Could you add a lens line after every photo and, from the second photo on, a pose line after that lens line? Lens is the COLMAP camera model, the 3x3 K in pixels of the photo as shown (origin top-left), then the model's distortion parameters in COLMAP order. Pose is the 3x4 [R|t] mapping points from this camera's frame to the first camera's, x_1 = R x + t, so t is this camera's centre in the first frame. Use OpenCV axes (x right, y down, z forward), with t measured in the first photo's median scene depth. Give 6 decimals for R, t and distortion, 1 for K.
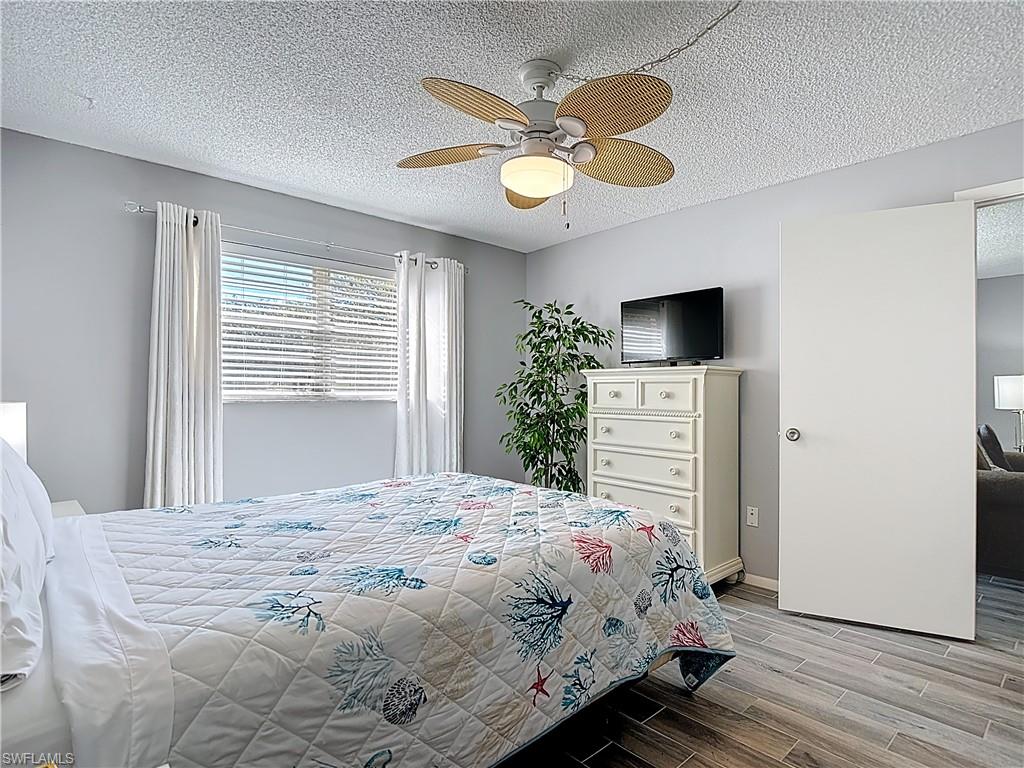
lens RADIAL K [[538.6, 0, 509.1], [0, 538.6, 388.7], [0, 0, 1]] dist [0.001872, -0.017882]
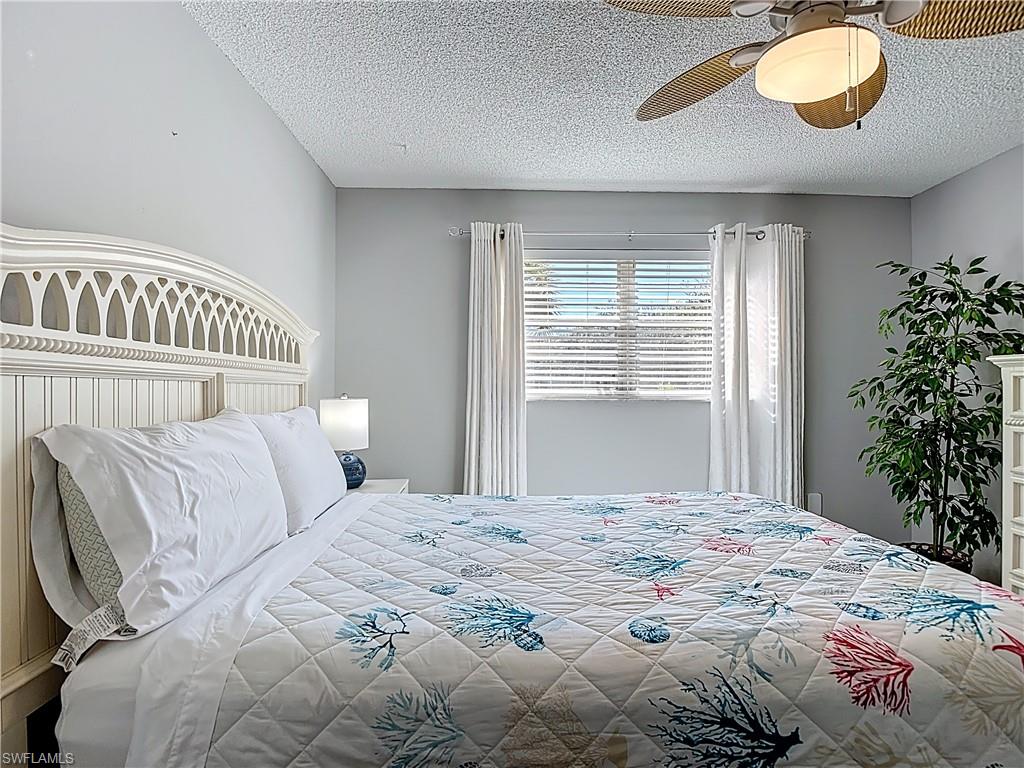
lens RADIAL K [[538.6, 0, 504.6], [0, 538.6, 389.0], [0, 0, 1]] dist [0.001872, -0.017882]
pose [[0.758320, -0.001559, -0.651881, 0.189390], [0.004283, 0.999987, 0.002591, -0.000838], [0.651869, -0.004757, 0.758317, 0.246933]]
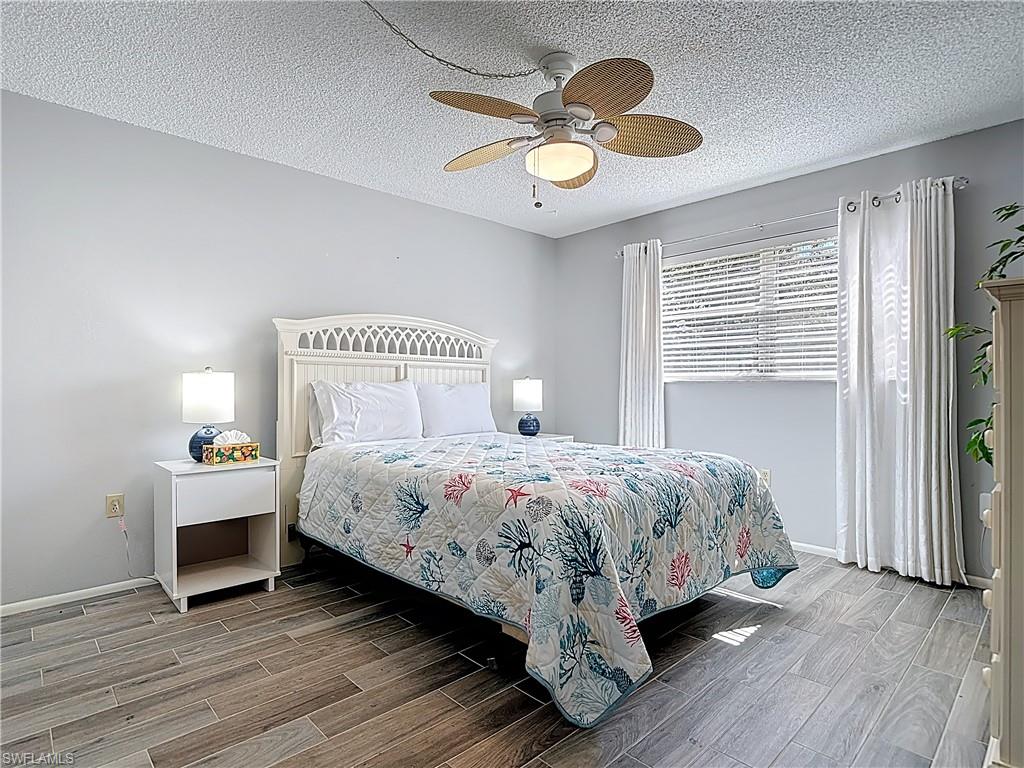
lens RADIAL K [[538.6, 0, 501.1], [0, 538.6, 386.4], [0, 0, 1]] dist [0.001872, -0.017882]
pose [[0.016149, -0.006284, -0.999850, 1.130362], [0.003145, 0.999976, -0.006234, 0.063263], [0.999865, -0.003044, 0.016169, 0.864434]]
